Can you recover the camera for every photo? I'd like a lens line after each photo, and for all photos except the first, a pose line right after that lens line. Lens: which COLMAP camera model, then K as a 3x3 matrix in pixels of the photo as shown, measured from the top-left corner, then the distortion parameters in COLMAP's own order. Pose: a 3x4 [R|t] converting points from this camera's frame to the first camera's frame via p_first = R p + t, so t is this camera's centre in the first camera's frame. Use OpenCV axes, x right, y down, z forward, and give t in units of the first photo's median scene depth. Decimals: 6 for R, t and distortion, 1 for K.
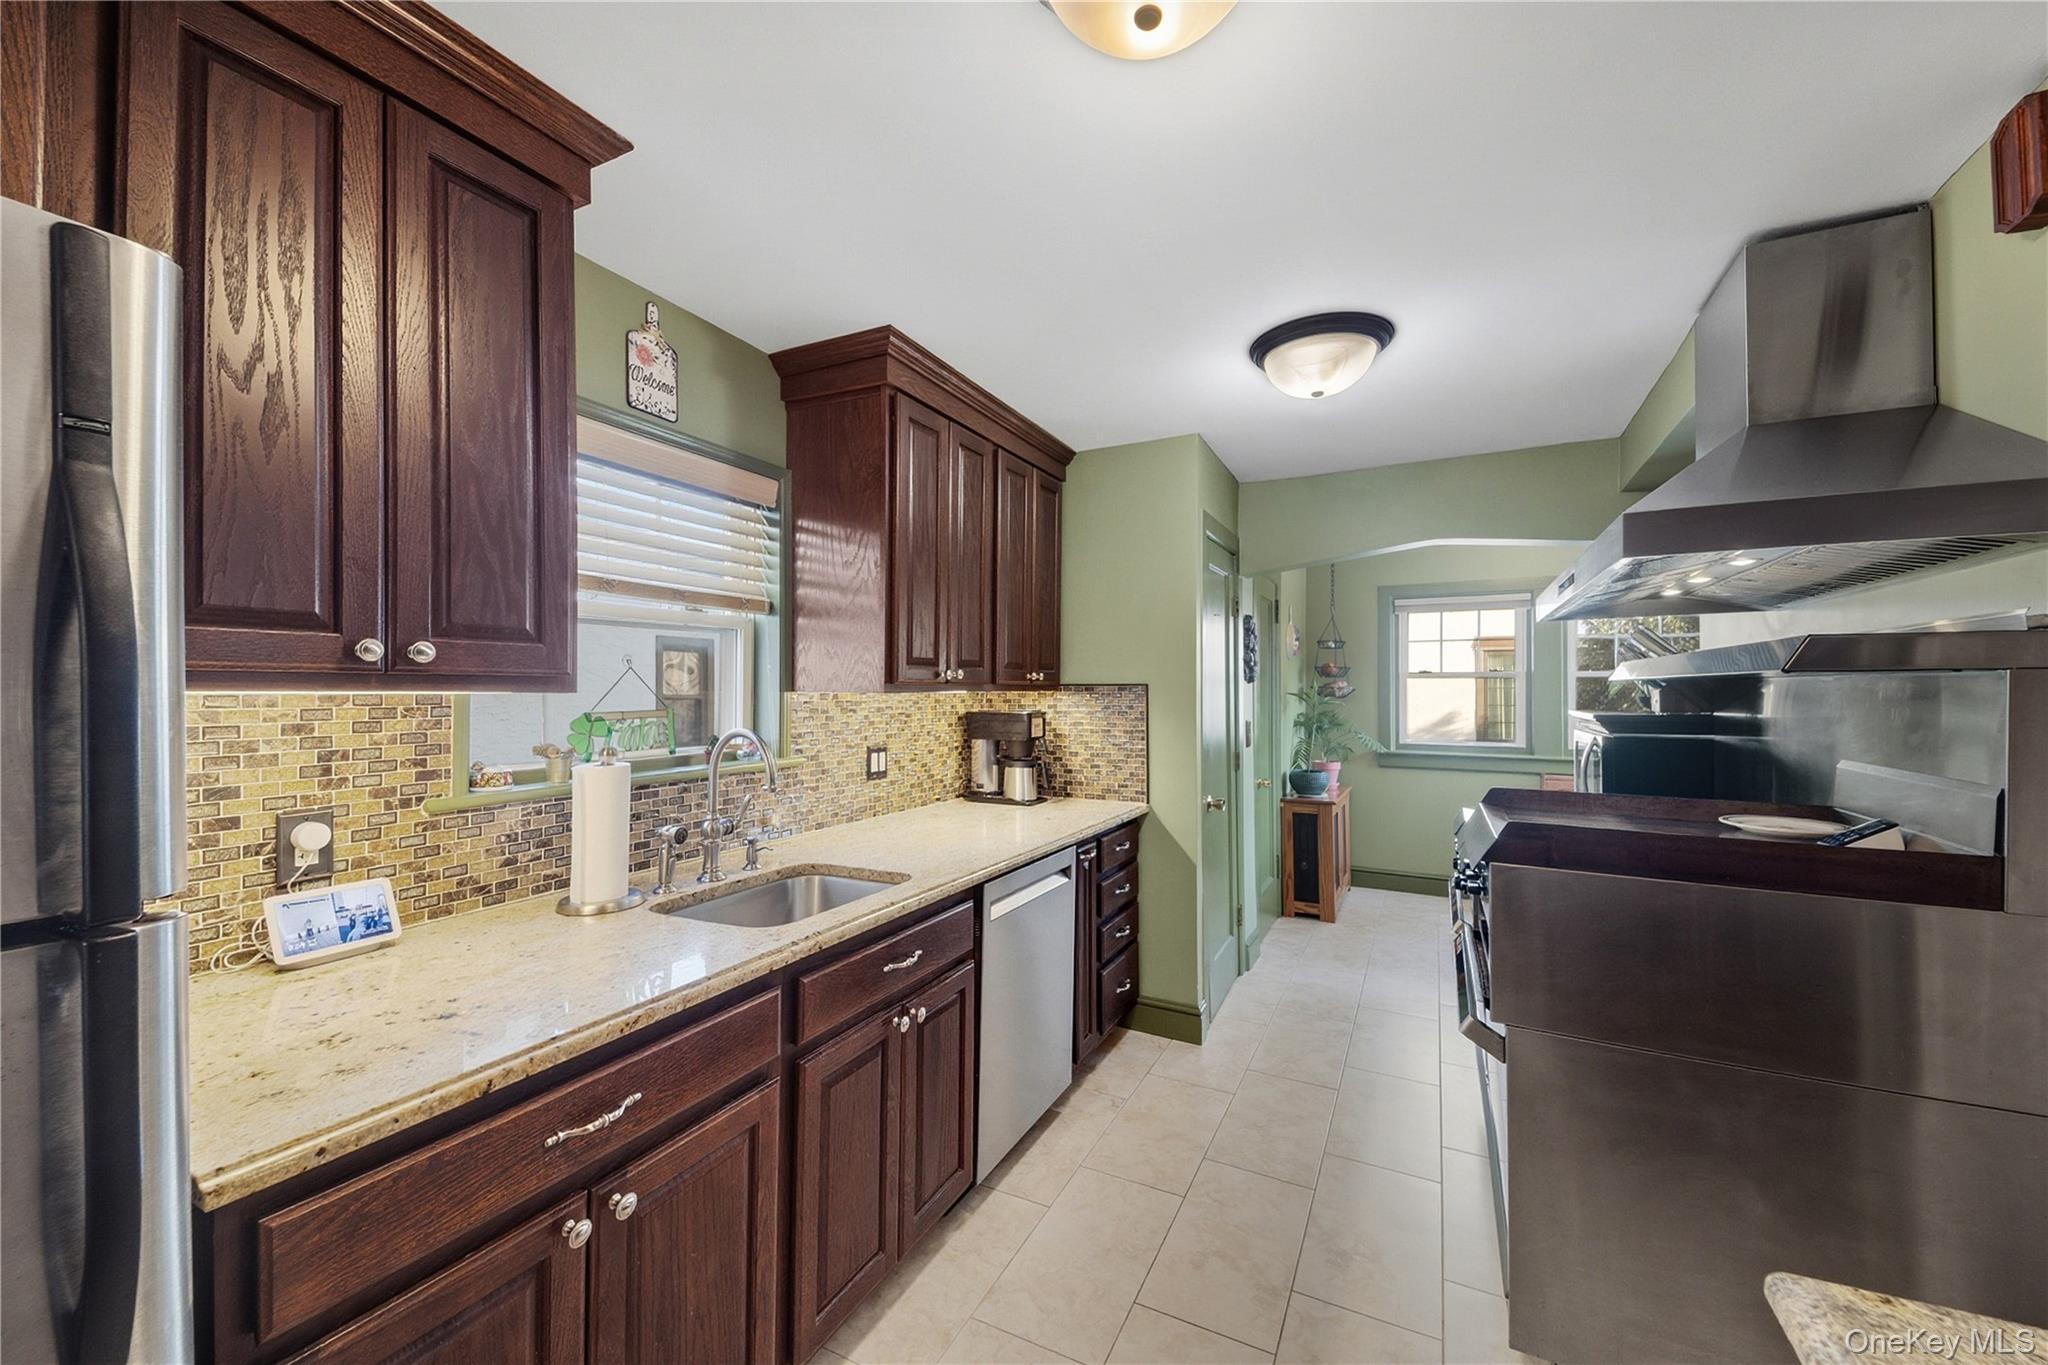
lens RADIAL K [[802.5, 0, 1033.6], [0, 802.5, 680.6], [0, 0, 1]] dist [-0.017208, -0.001632]
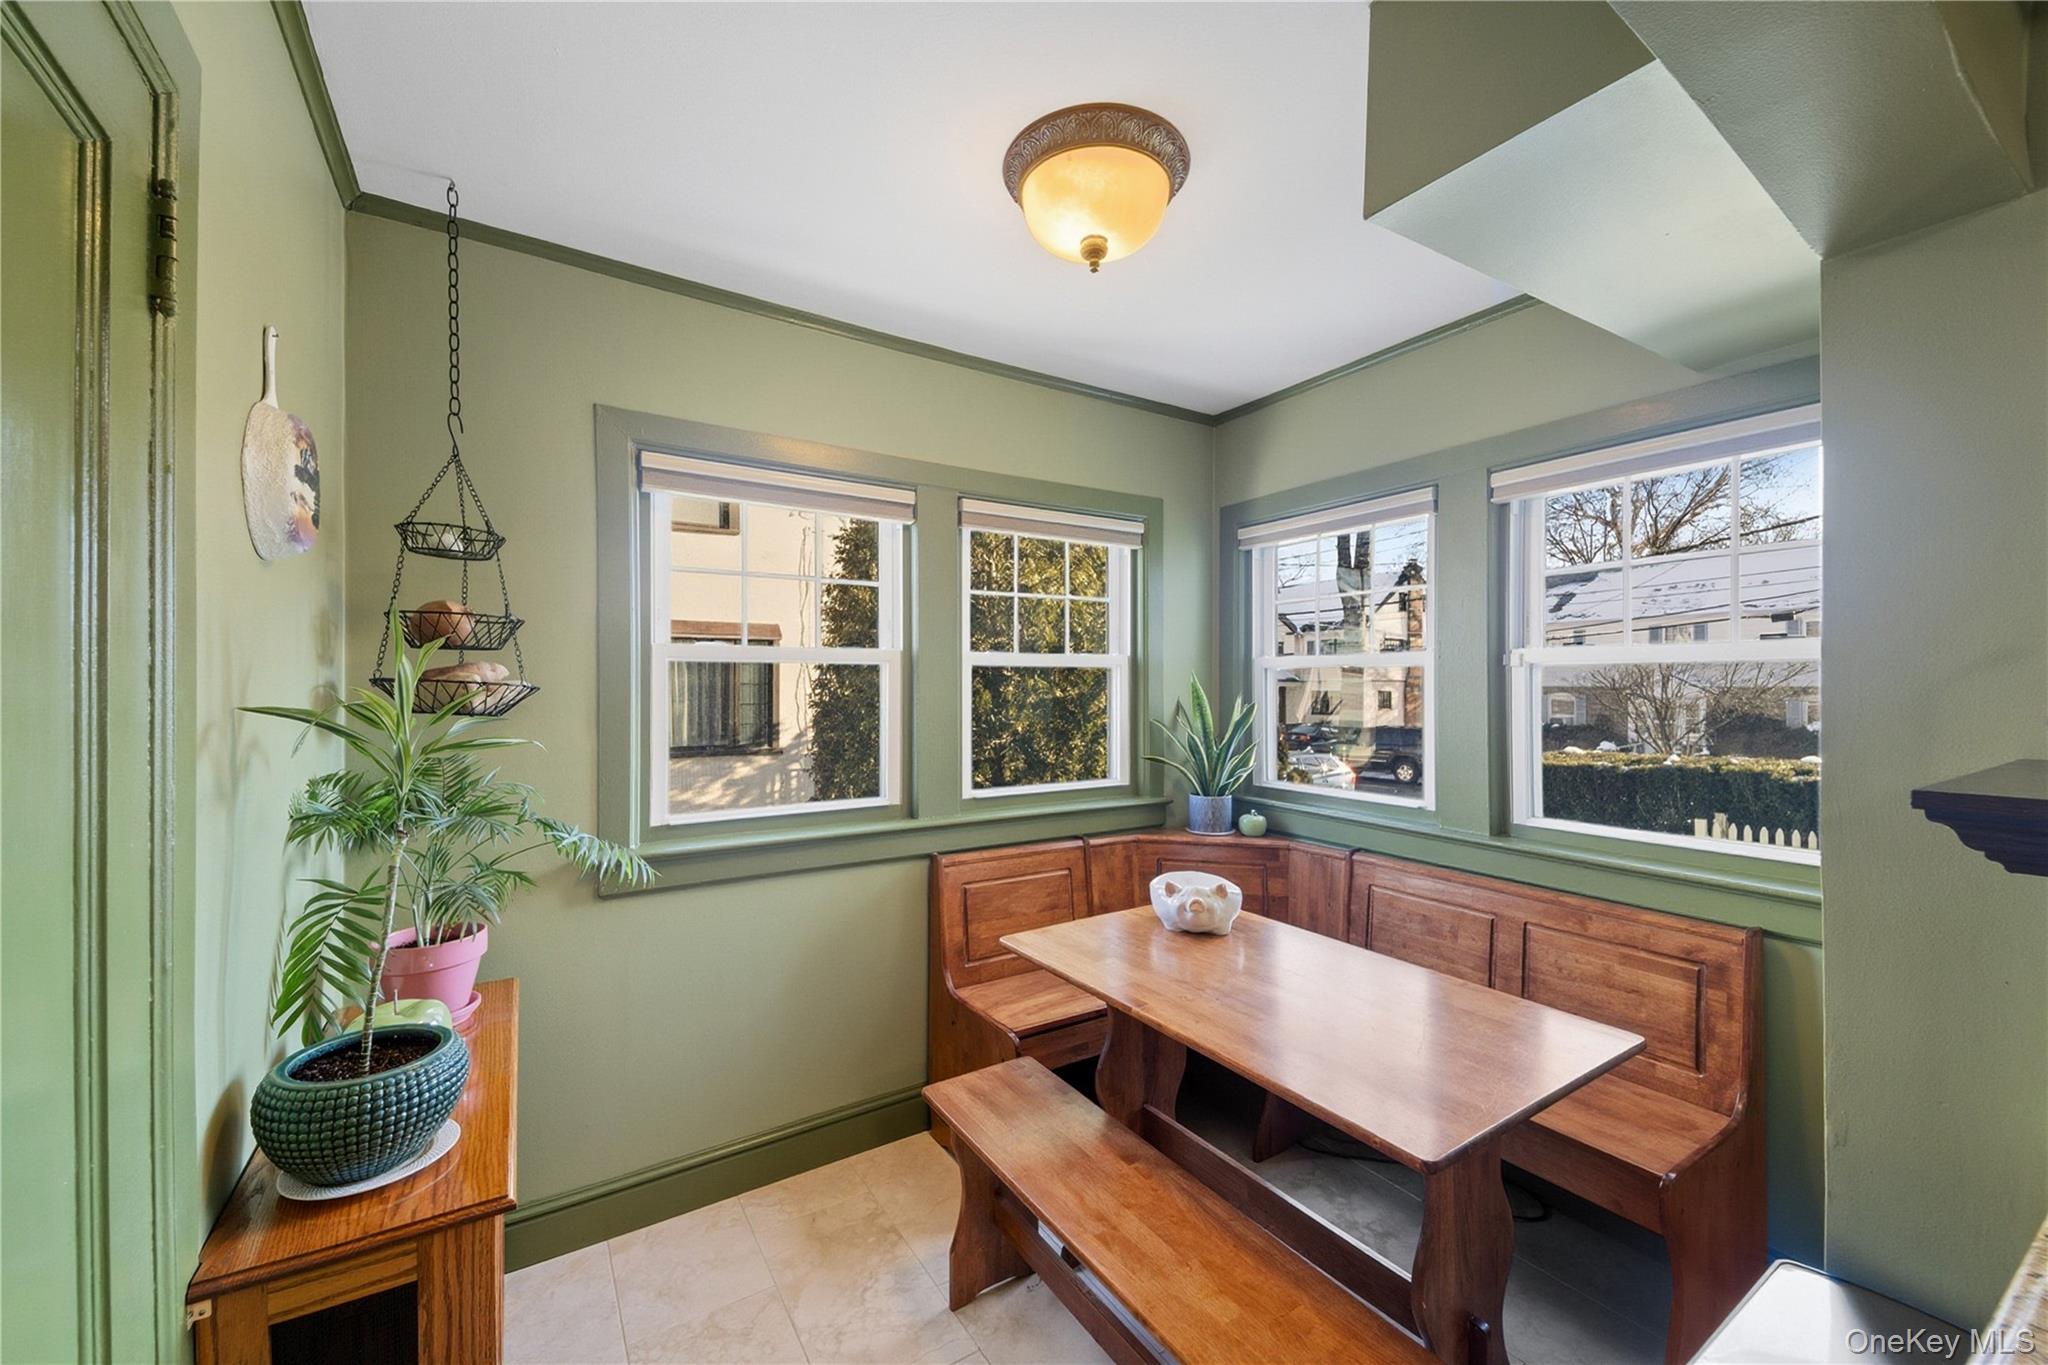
lens RADIAL K [[802.5, 0, 1040.3], [0, 802.5, 673.6], [0, 0, 1]] dist [-0.017208, -0.001632]
pose [[0.504467, 0.006708, 0.863405, 0.229236], [-0.009150, 0.999955, -0.002422, 0.003999], [-0.863382, -0.006678, 0.504506, 0.670095]]
